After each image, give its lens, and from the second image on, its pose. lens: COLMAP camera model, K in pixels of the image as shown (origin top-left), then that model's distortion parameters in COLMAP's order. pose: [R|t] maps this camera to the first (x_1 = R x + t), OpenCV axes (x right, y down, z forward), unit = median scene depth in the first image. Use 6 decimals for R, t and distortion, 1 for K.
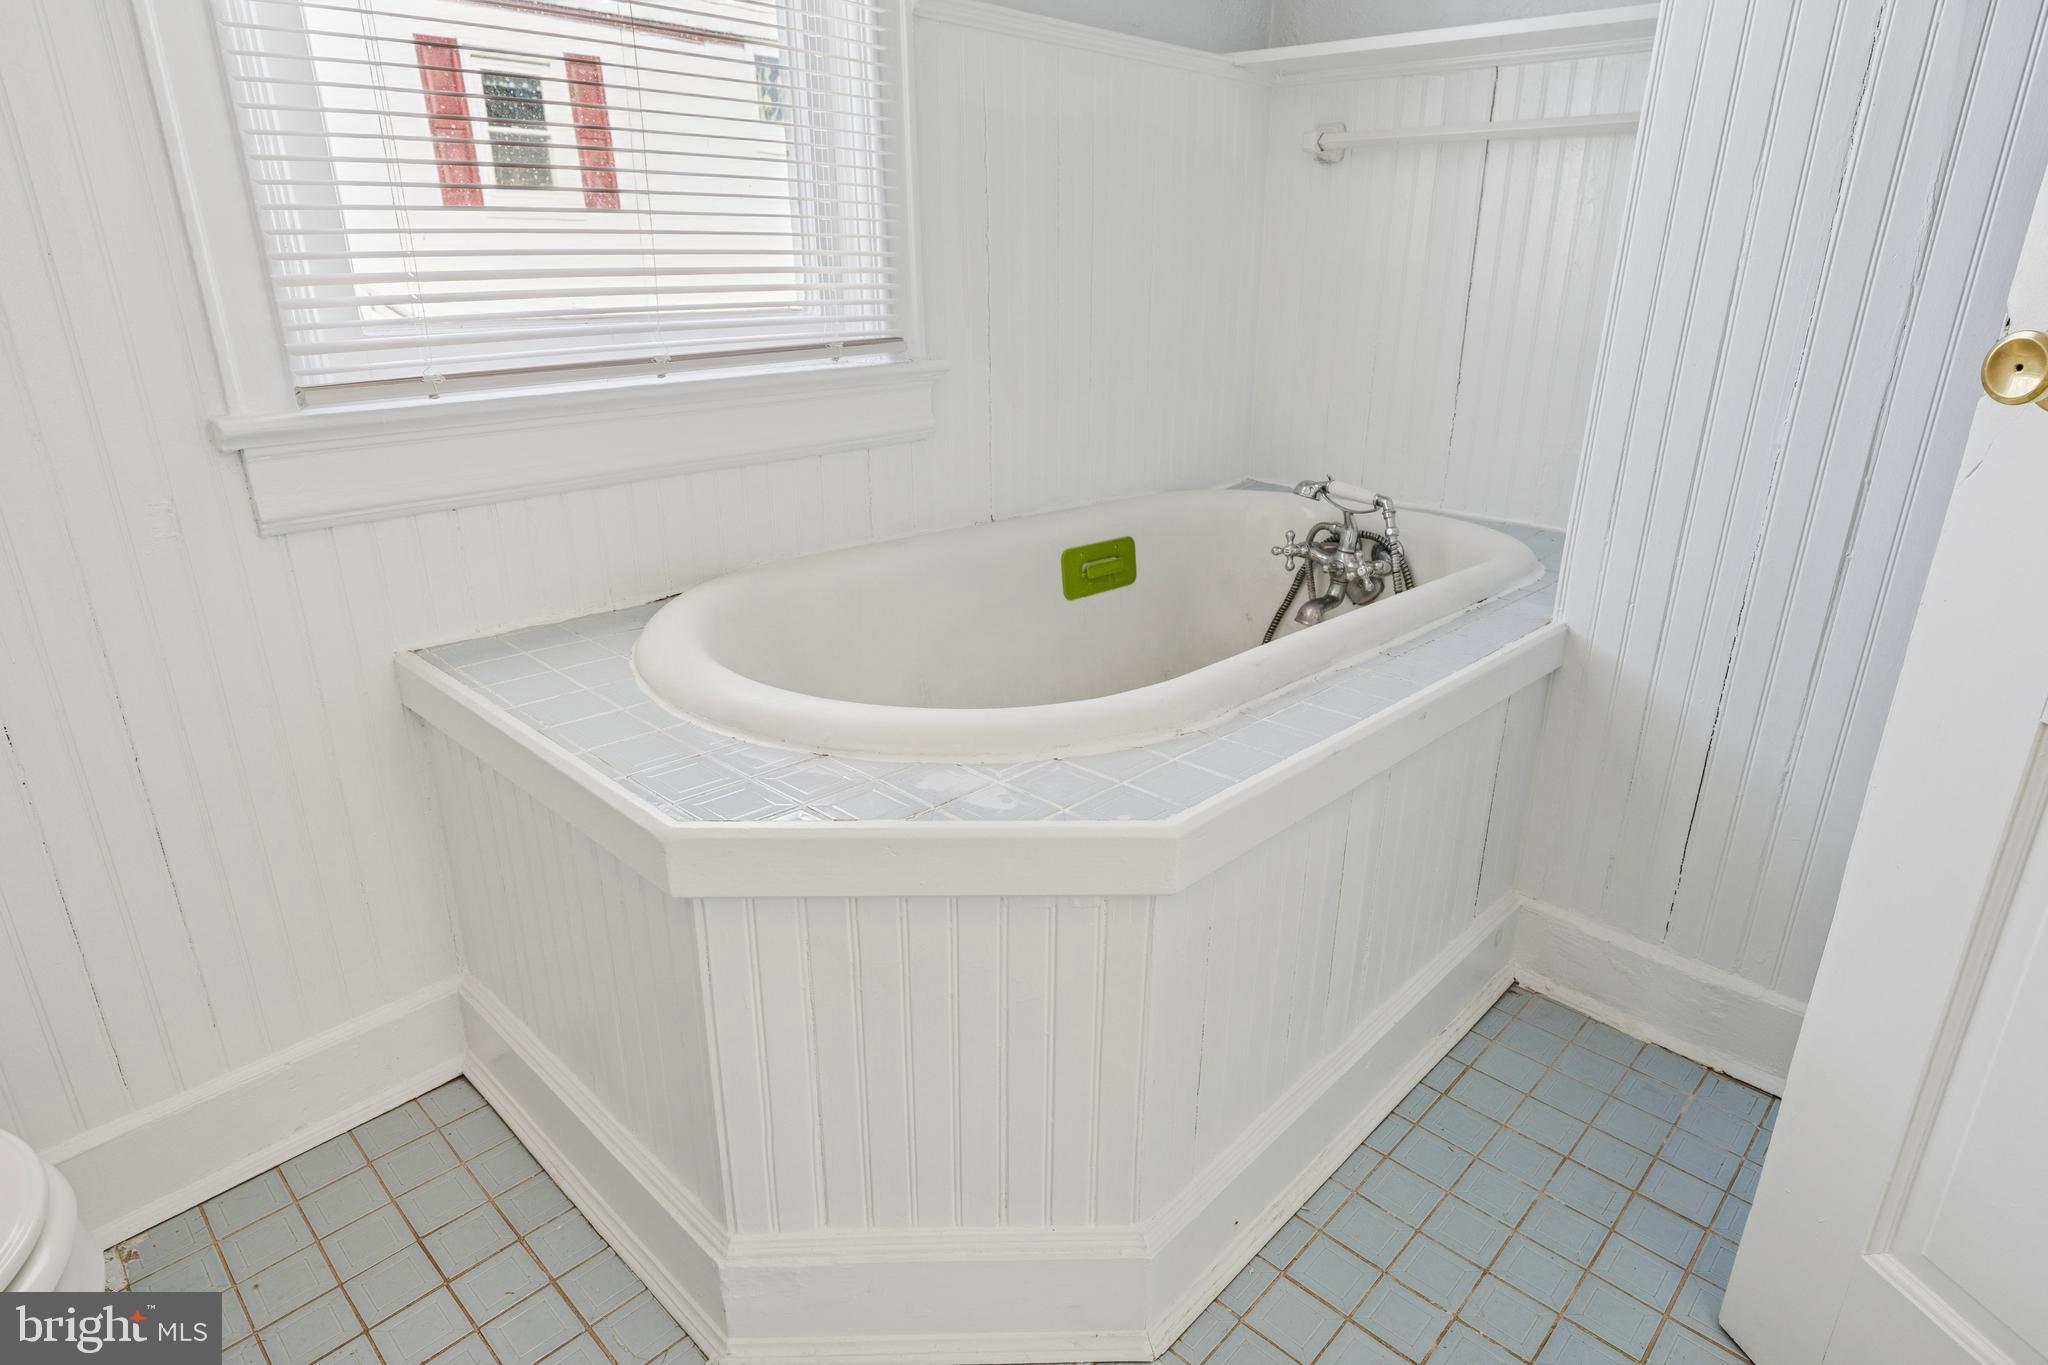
lens RADIAL K [[1153.9, 0, 1035.0], [0, 1153.9, 669.1], [0, 0, 1]] dist [0.002875, 0.000491]
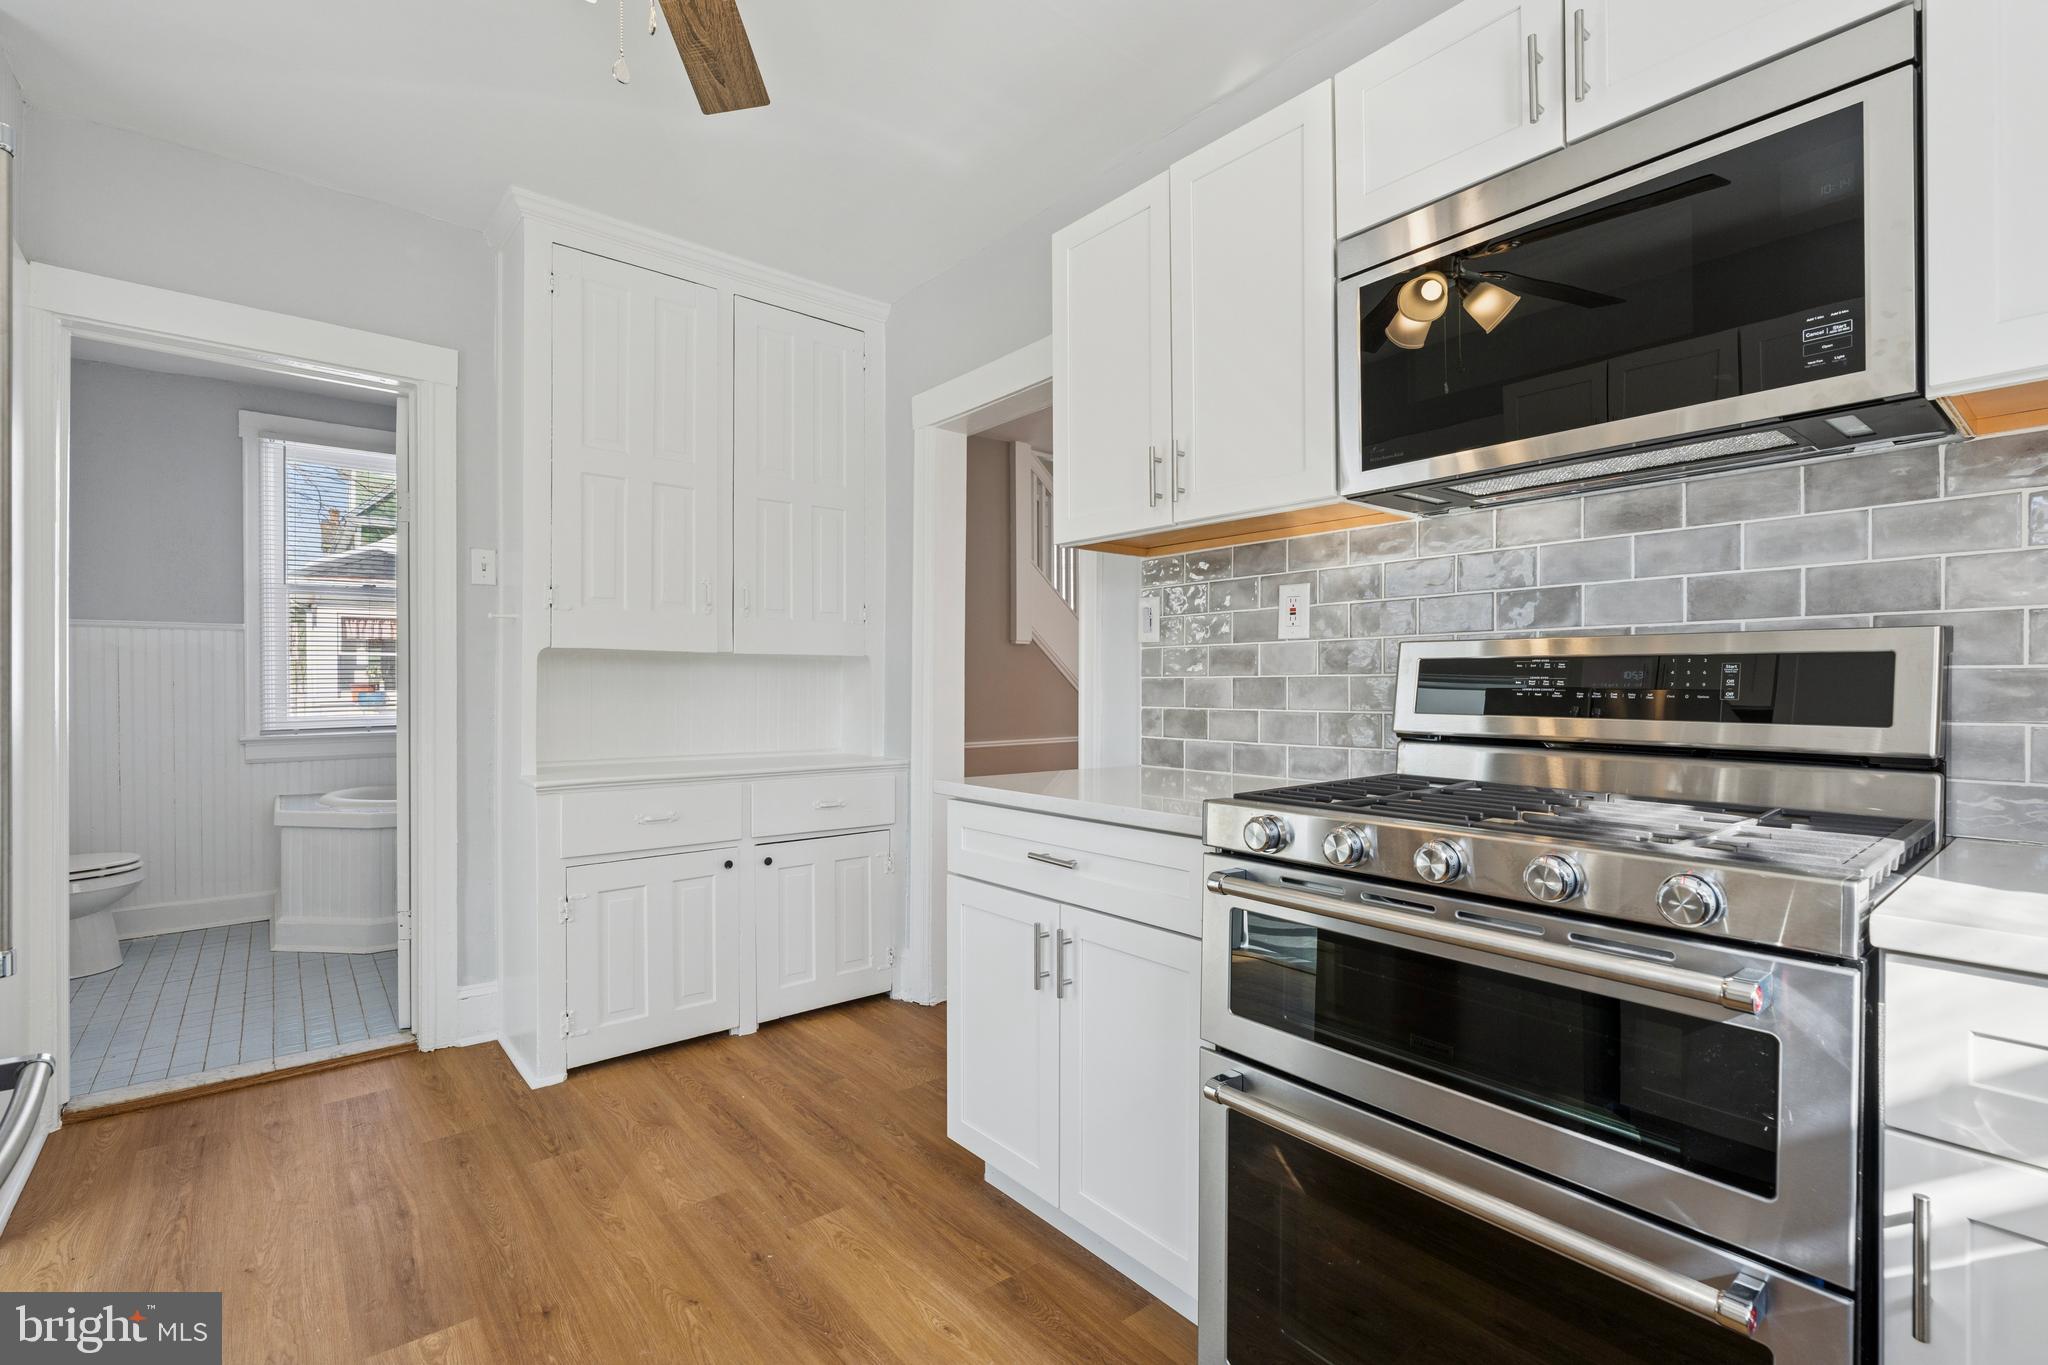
lens RADIAL K [[920.2, 0, 1028.7], [0, 920.2, 675.0], [0, 0, 1]] dist [-0.019535, 0.010569]
pose [[0.994116, -0.011235, -0.107738, 2.651064], [-0.027264, 0.936638, -0.349235, 0.694799], [0.104835, 0.350118, 0.930821, -2.021136]]
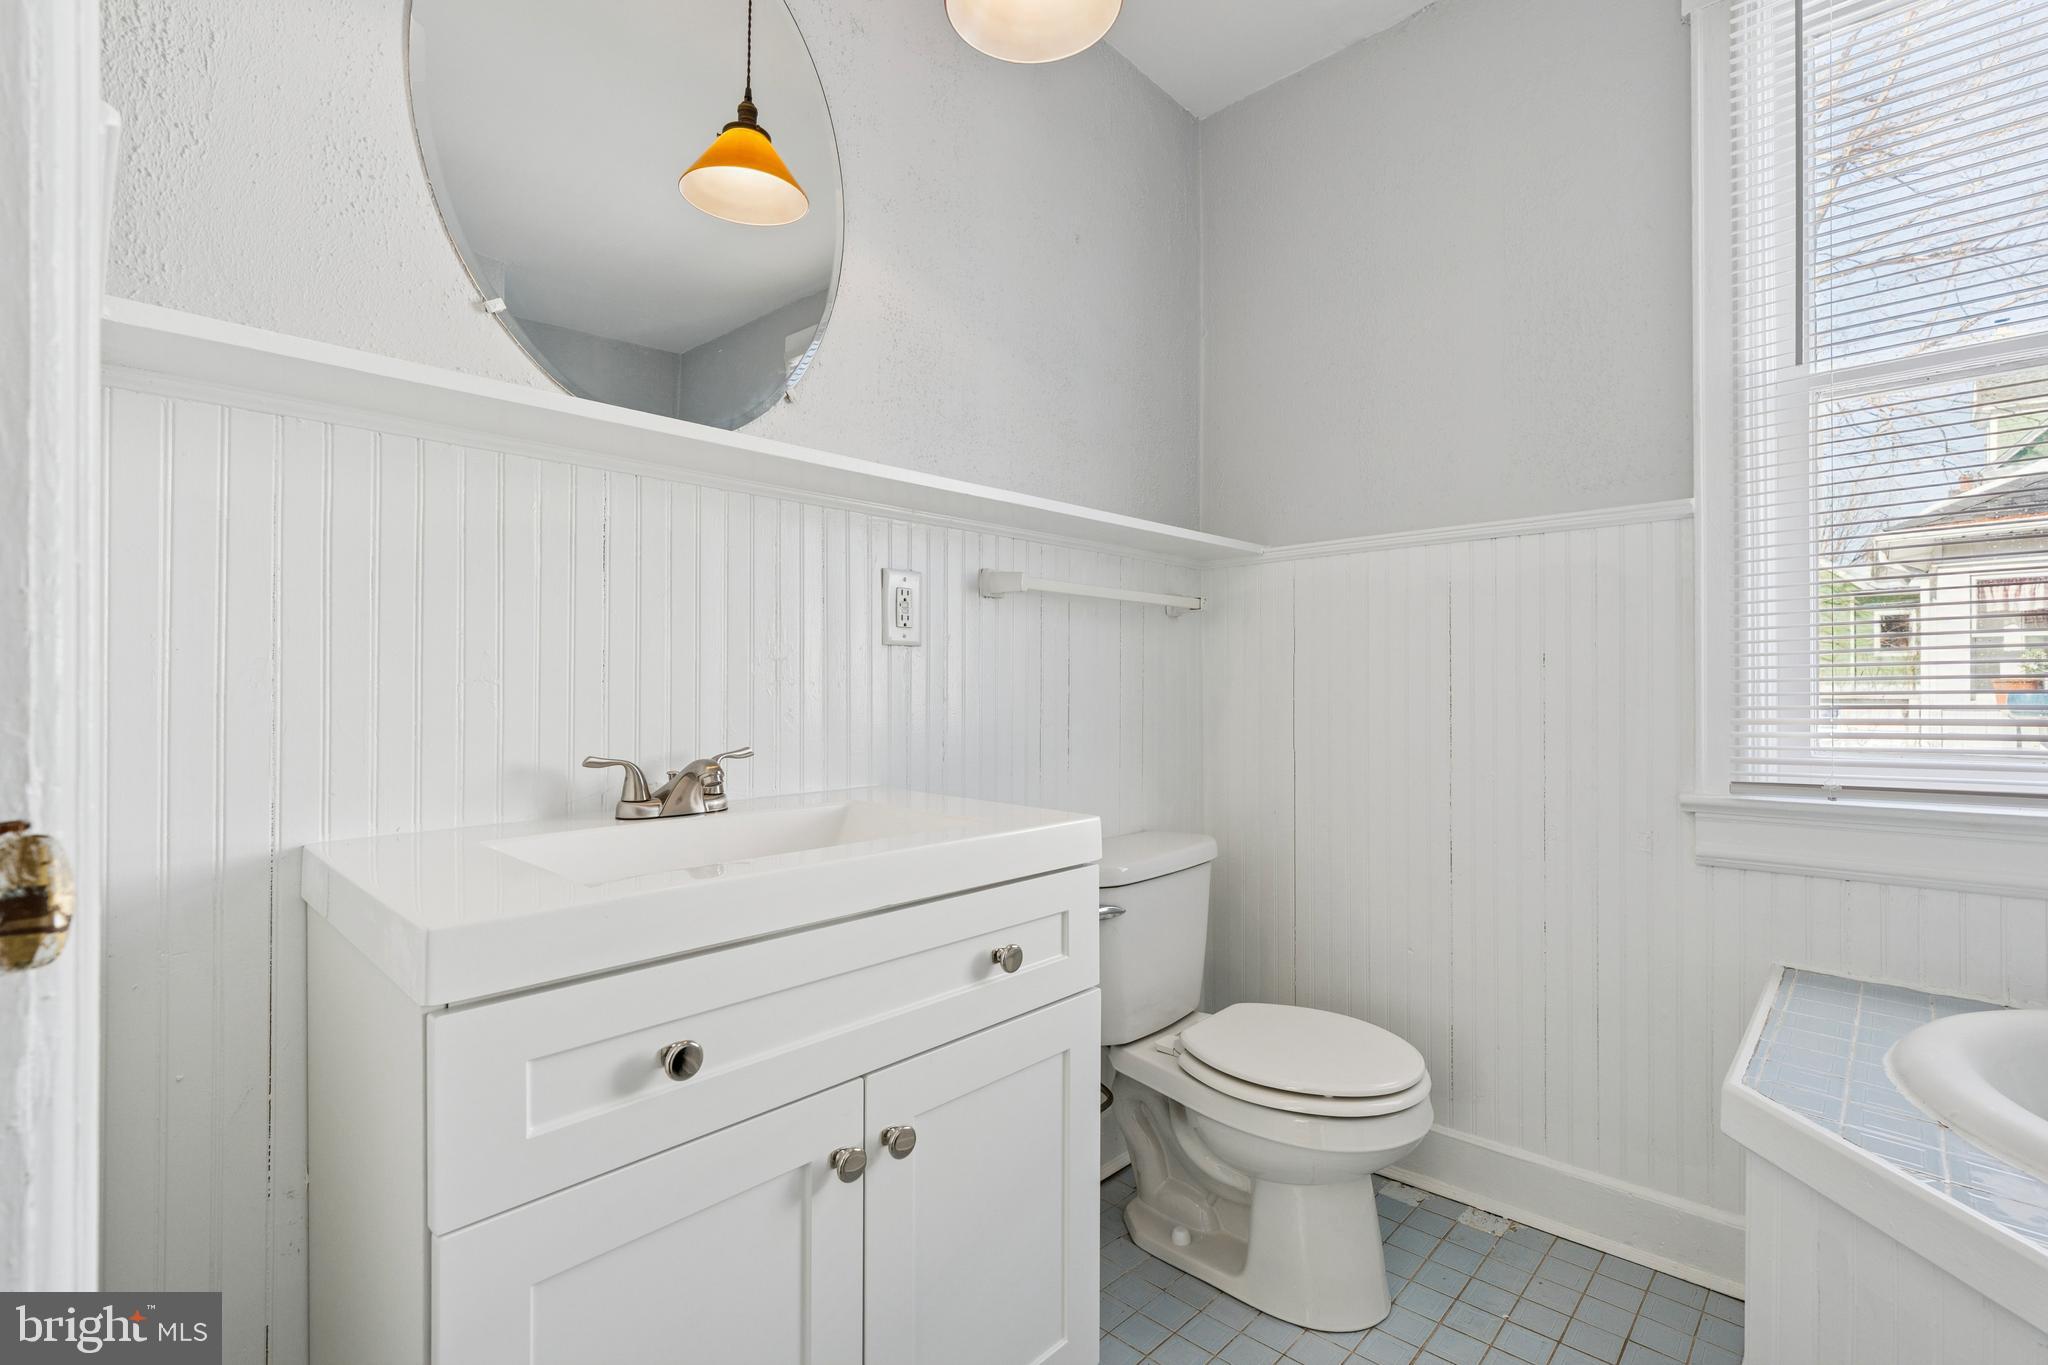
lens RADIAL K [[920.2, 0, 1028.7], [0, 920.2, 675.0], [0, 0, 1]] dist [-0.019535, 0.010569]
pose [[0.012208, -0.019651, -0.999732, 0.635848], [-0.339526, 0.940324, -0.022630, -0.015111], [0.940517, 0.339712, 0.004807, -0.005699]]
